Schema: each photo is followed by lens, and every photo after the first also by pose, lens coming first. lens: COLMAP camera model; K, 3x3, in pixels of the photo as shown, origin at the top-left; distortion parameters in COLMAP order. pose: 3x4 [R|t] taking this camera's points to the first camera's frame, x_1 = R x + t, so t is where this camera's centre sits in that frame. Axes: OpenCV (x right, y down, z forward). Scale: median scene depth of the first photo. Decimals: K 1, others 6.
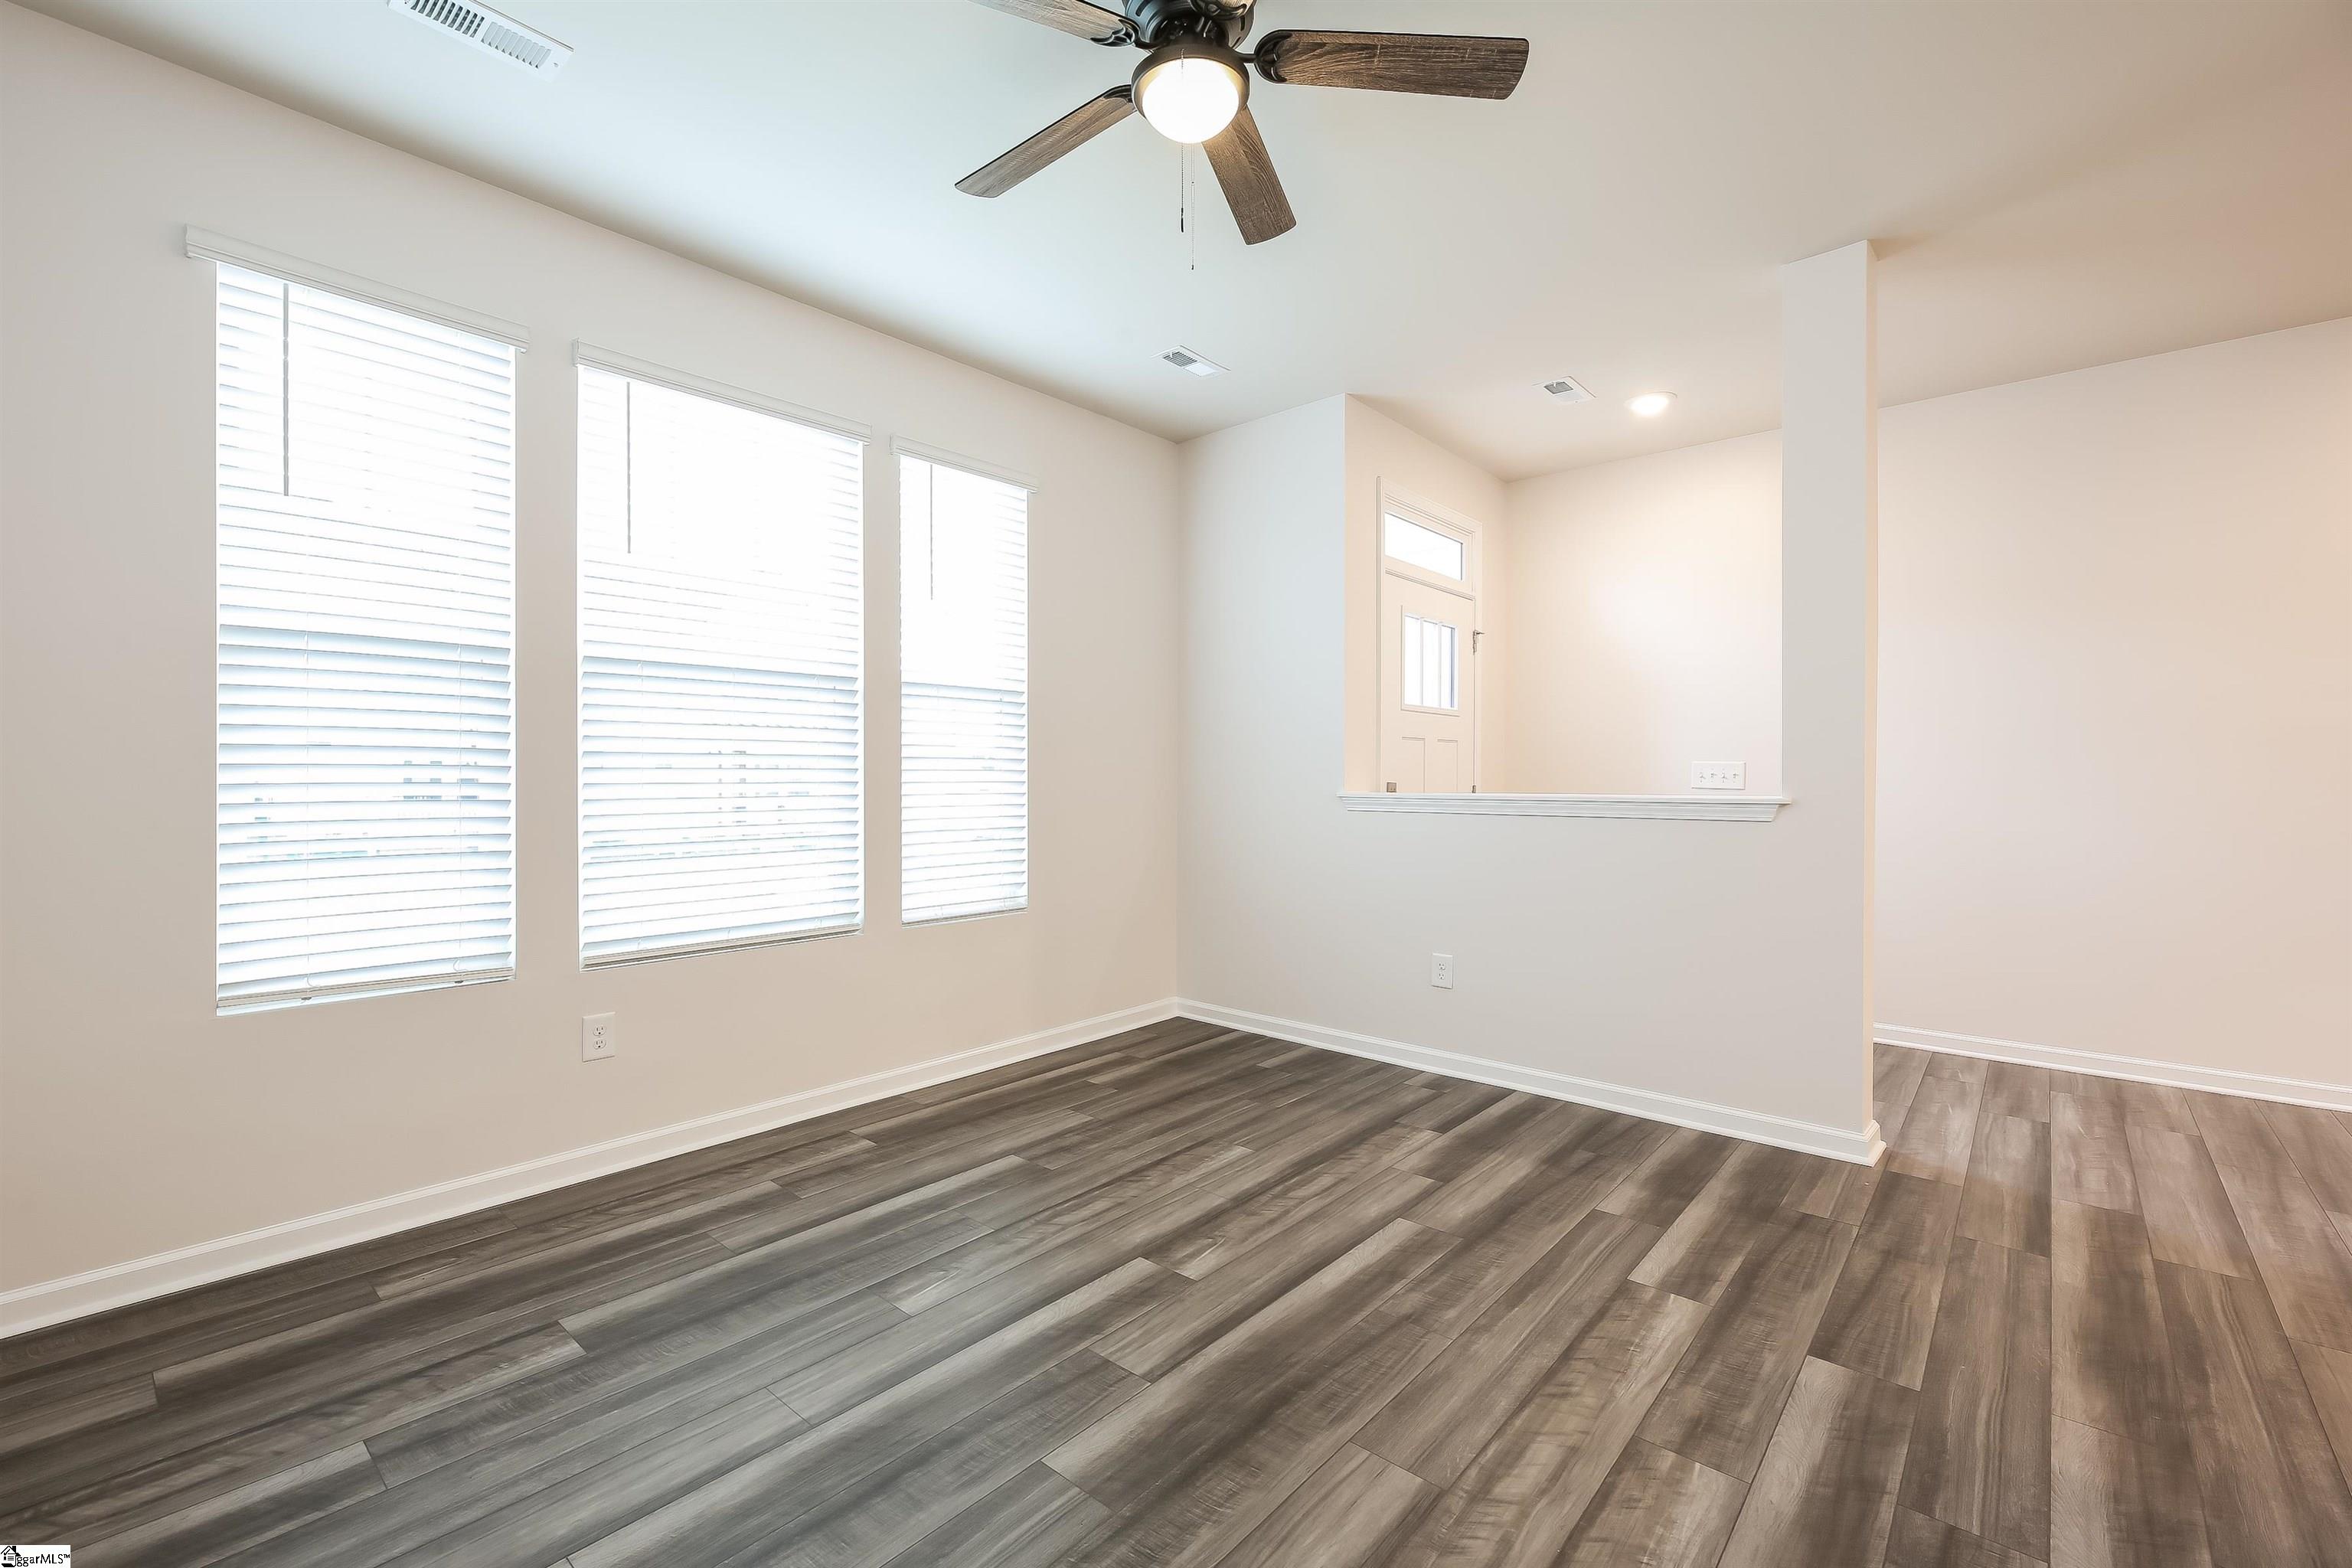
lens RADIAL K [[956.3, 0, 1176.0], [0, 956.3, 784.0], [0, 0, 1]] dist [-0.000530, -0.000171]
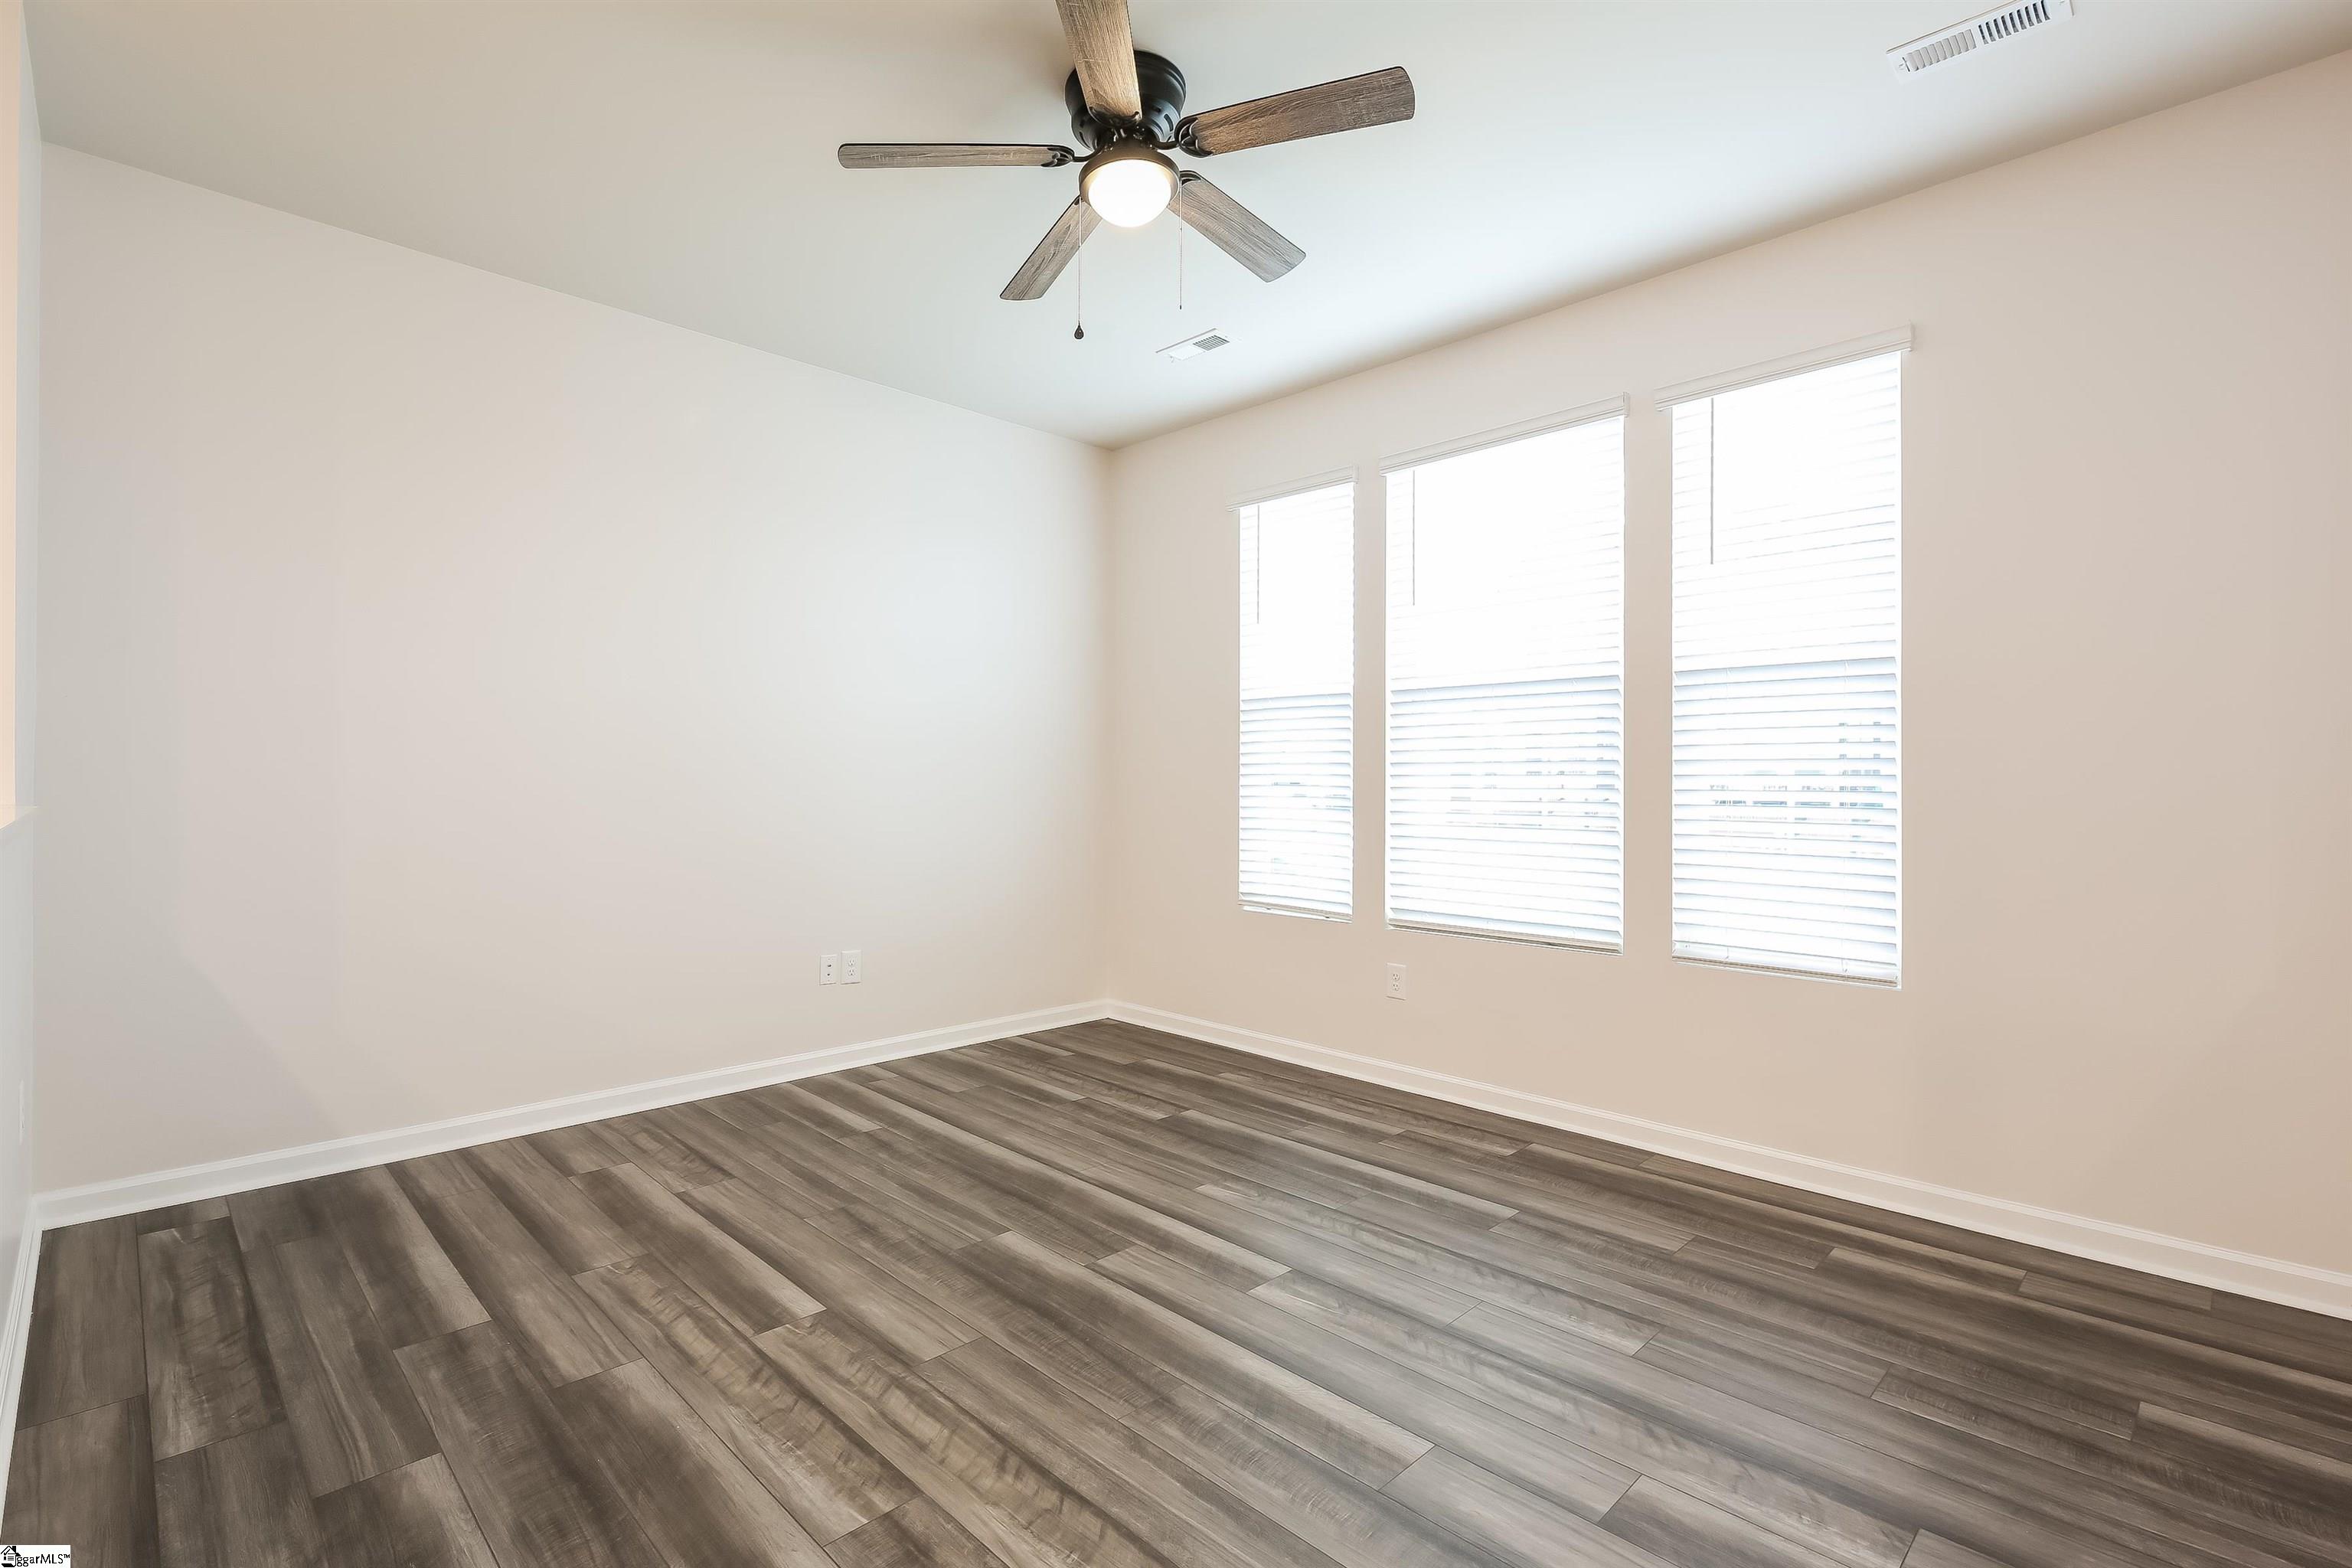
lens RADIAL K [[1122.7, 0, 1176.0], [0, 1122.7, 784.0], [0, 0, 1]] dist [0.002800, -0.000013]
pose [[-0.064421, 0.002303, -0.997920, 1.024179], [-0.014105, 0.999895, 0.003218, -0.005350], [0.997823, 0.014283, -0.064382, 0.865257]]
